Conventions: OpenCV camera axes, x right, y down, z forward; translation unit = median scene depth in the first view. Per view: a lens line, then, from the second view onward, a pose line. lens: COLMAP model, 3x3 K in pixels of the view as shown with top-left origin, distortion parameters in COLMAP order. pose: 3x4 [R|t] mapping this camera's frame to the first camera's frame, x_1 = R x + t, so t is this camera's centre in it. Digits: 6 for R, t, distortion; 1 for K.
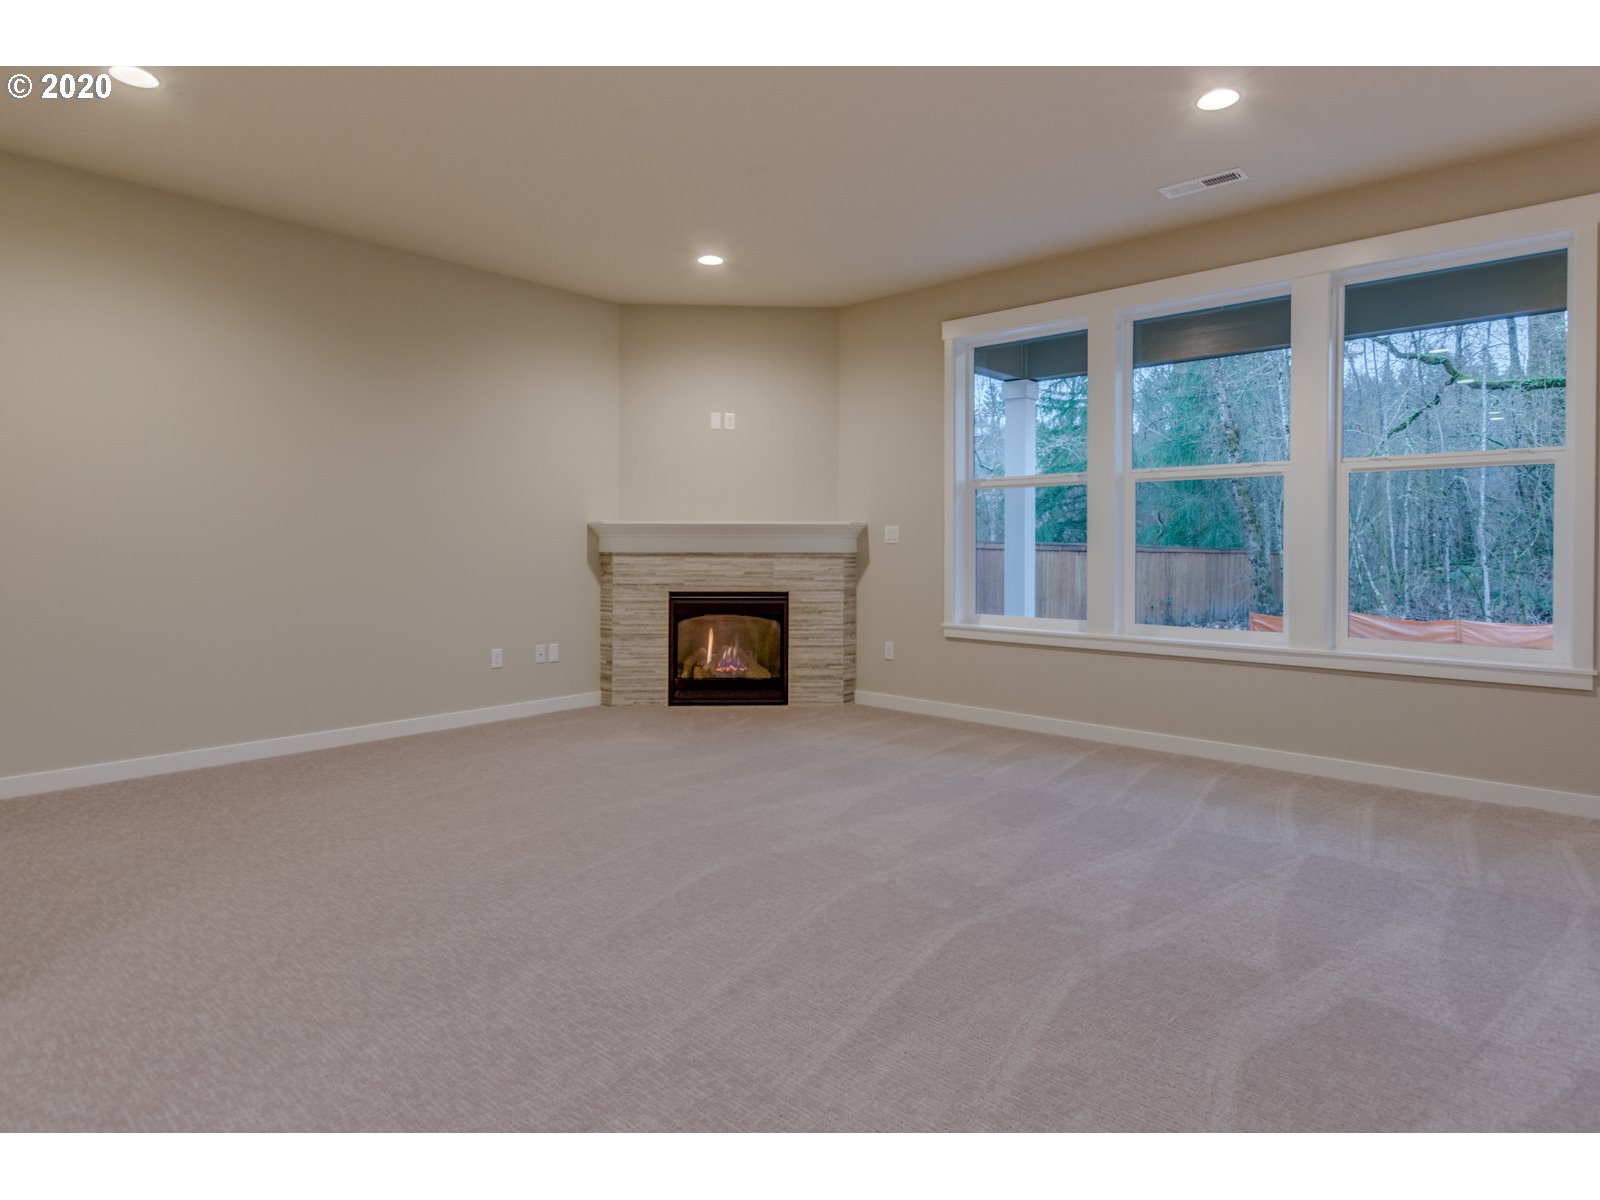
lens RADIAL K [[896.8, 0, 808.6], [0, 896.8, 552.6], [0, 0, 1]] dist [0.004152, -0.000211]
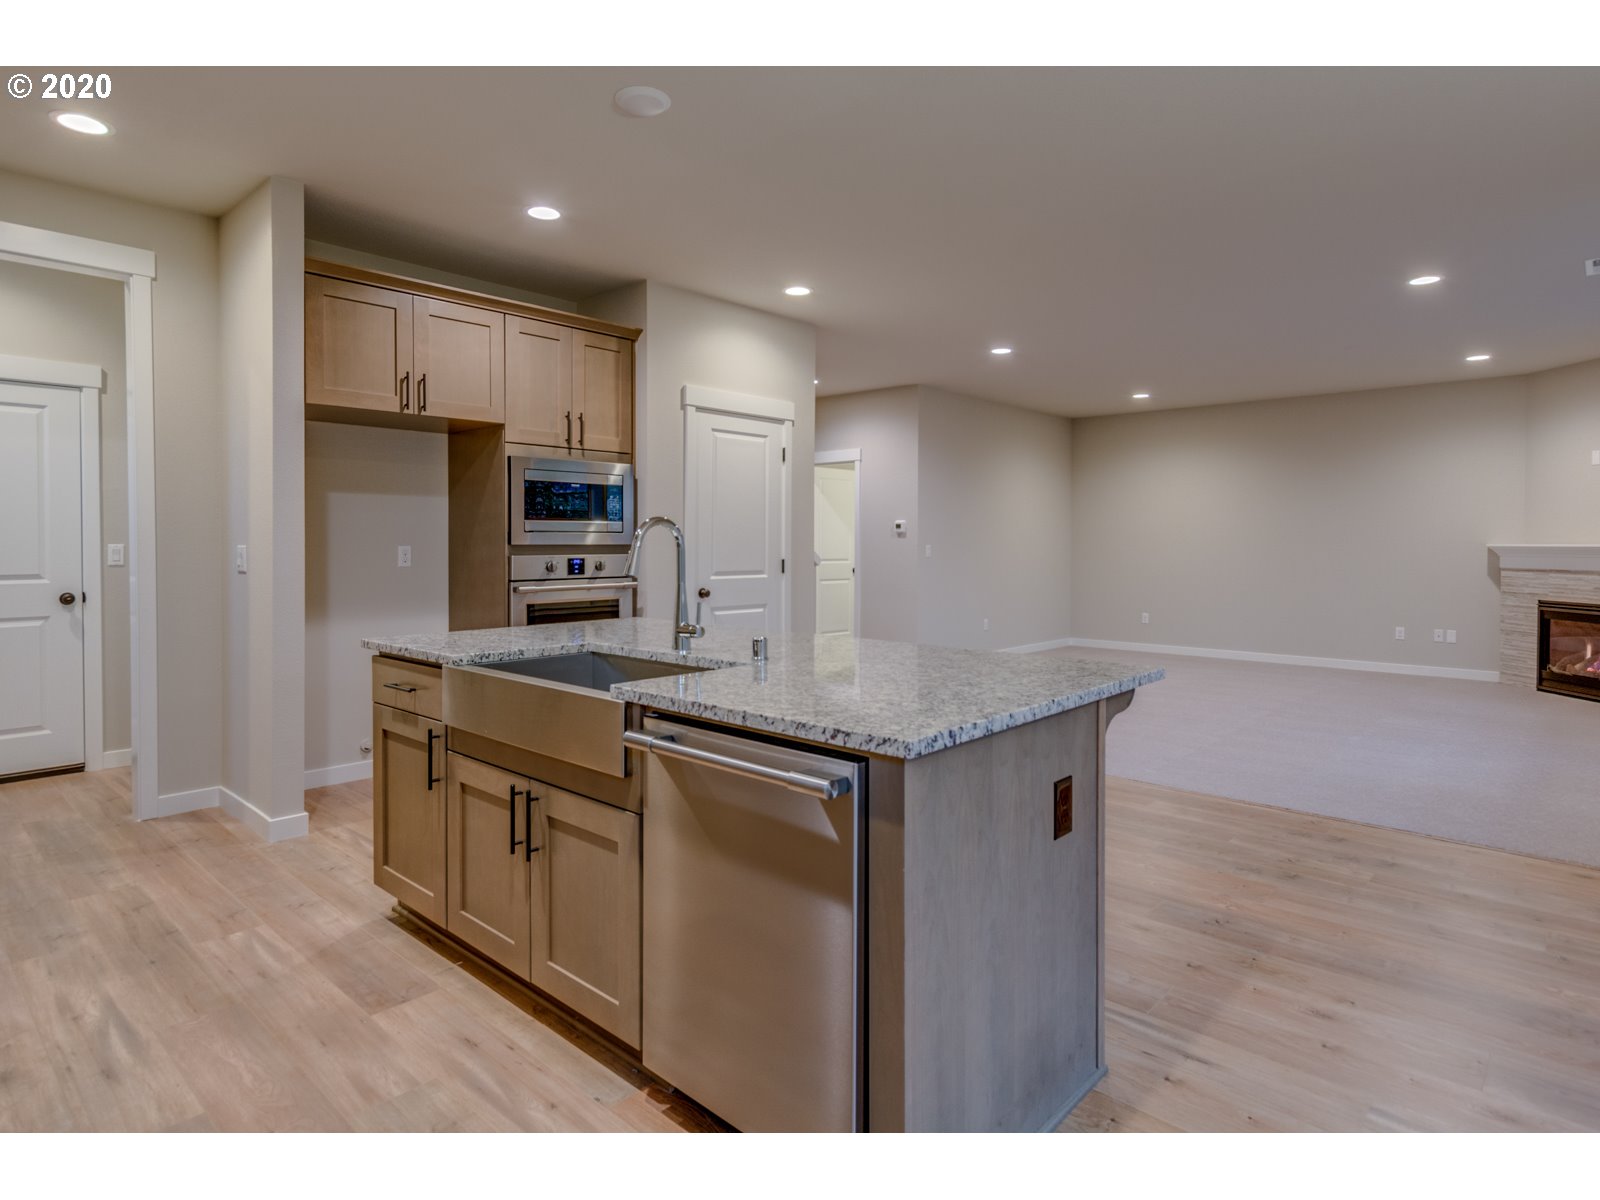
lens RADIAL K [[881.1, 0, 806.9], [0, 881.1, 552.1], [0, 0, 1]] dist [0.005625, -0.001527]
pose [[-0.004924, 0.007400, -0.999960, 1.083611], [-0.012733, 0.999891, 0.007462, -0.019807], [0.999907, 0.012769, -0.004829, -0.022073]]
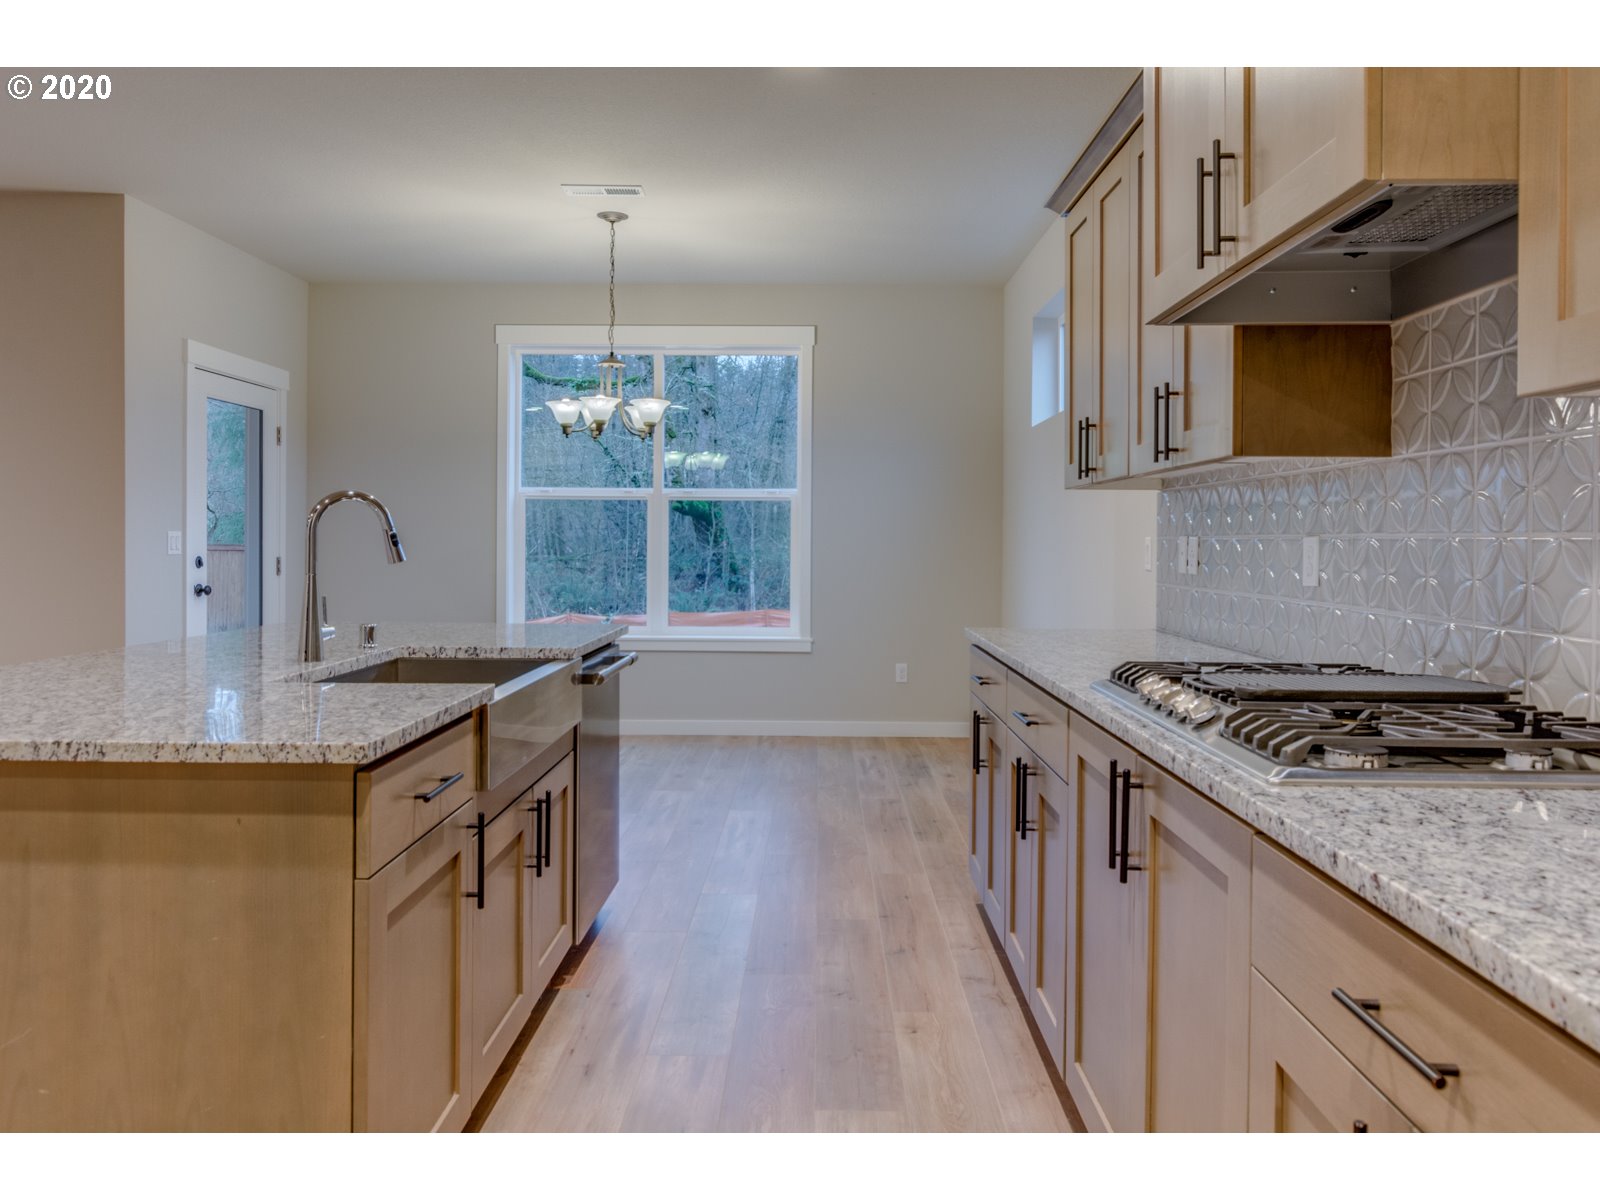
lens RADIAL K [[1139.6, 0, 806.2], [0, 1139.6, 550.2], [0, 0, 1]] dist [0.001762, -0.000816]
pose [[0.748560, -0.004642, 0.663050, 0.504711], [0.002590, 0.999988, 0.004076, -0.011059], [-0.663062, -0.001333, 0.748564, -0.531754]]
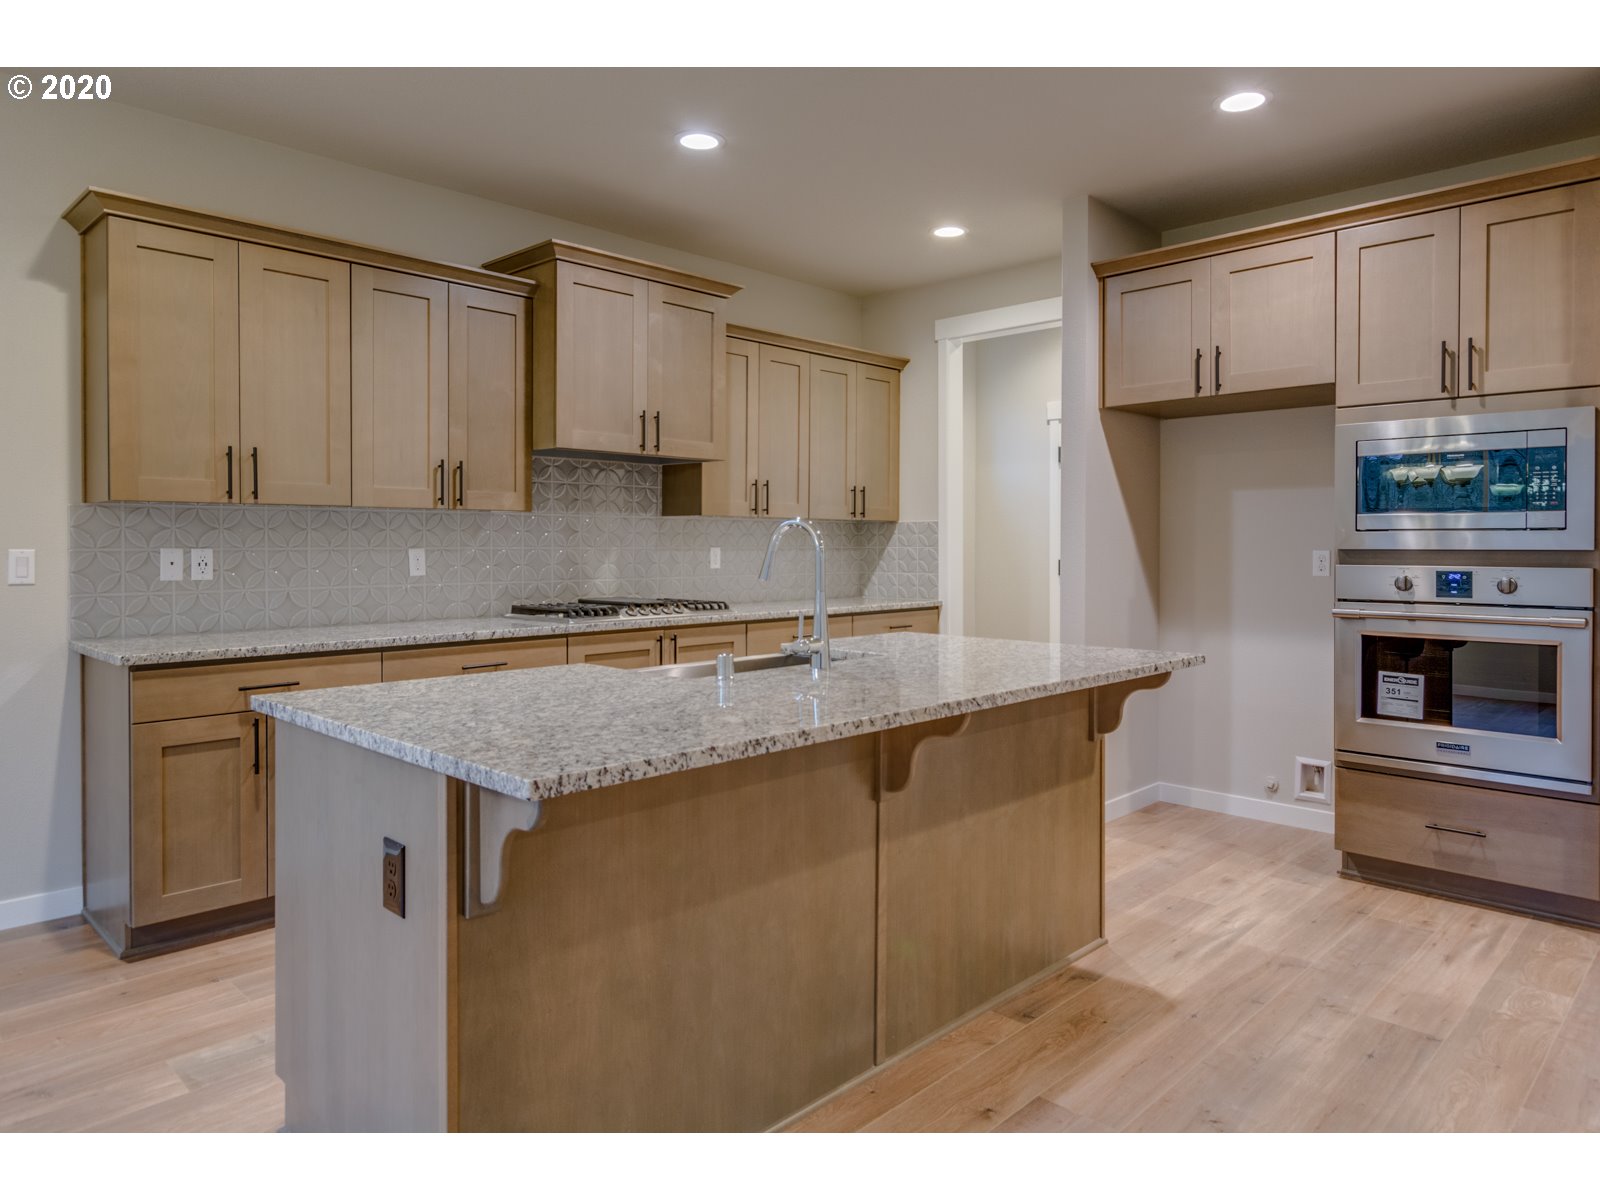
lens RADIAL K [[1013.5, 0, 808.6], [0, 1013.5, 551.6], [0, 0, 1]] dist [0.001572, -0.002540]
pose [[-0.999334, -0.004816, 0.036180, 0.639247], [-0.004131, 0.999811, 0.018984, -0.026318], [-0.036264, 0.018822, -0.999165, 0.352946]]
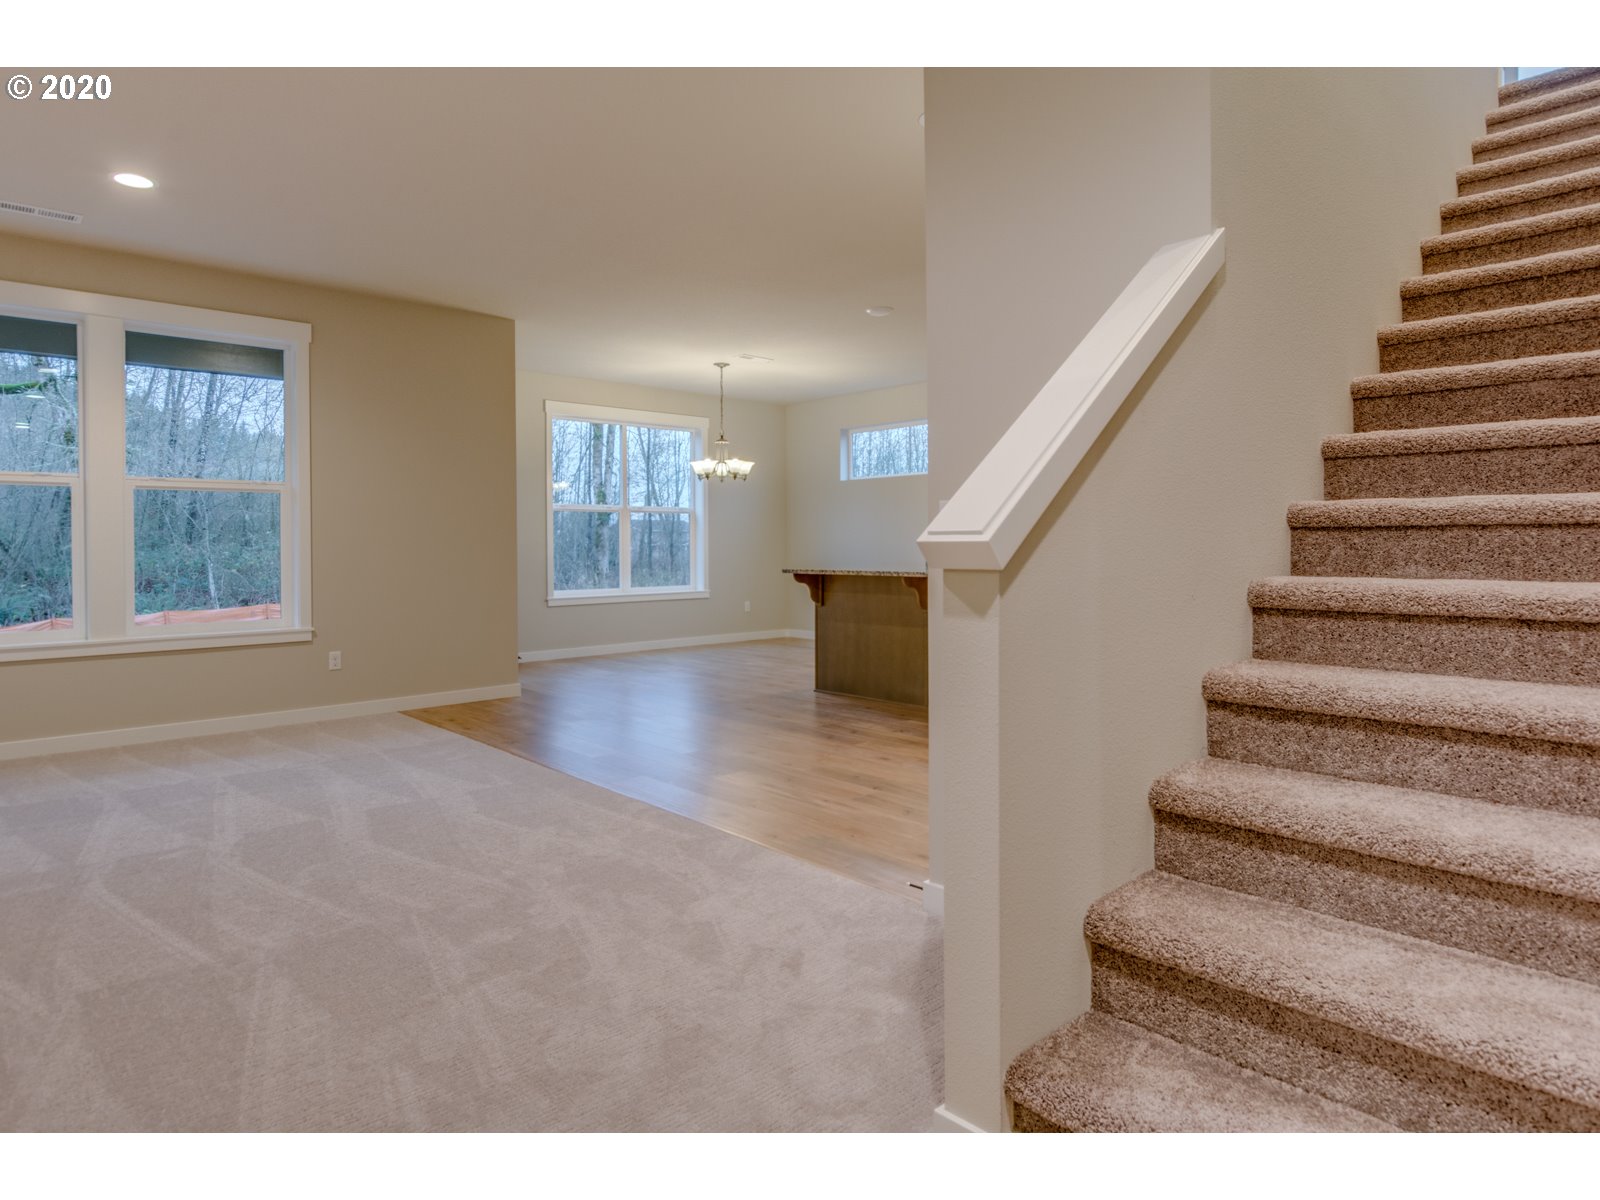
lens RADIAL K [[914.6, 0, 792.5], [0, 914.6, 550.7], [0, 0, 1]] dist [-0.000216, -0.001322]
pose [[0.102288, -0.010107, 0.994703, -0.380050], [0.016297, 0.999831, 0.008483, -0.001143], [-0.994621, 0.015343, 0.102435, 0.003350]]
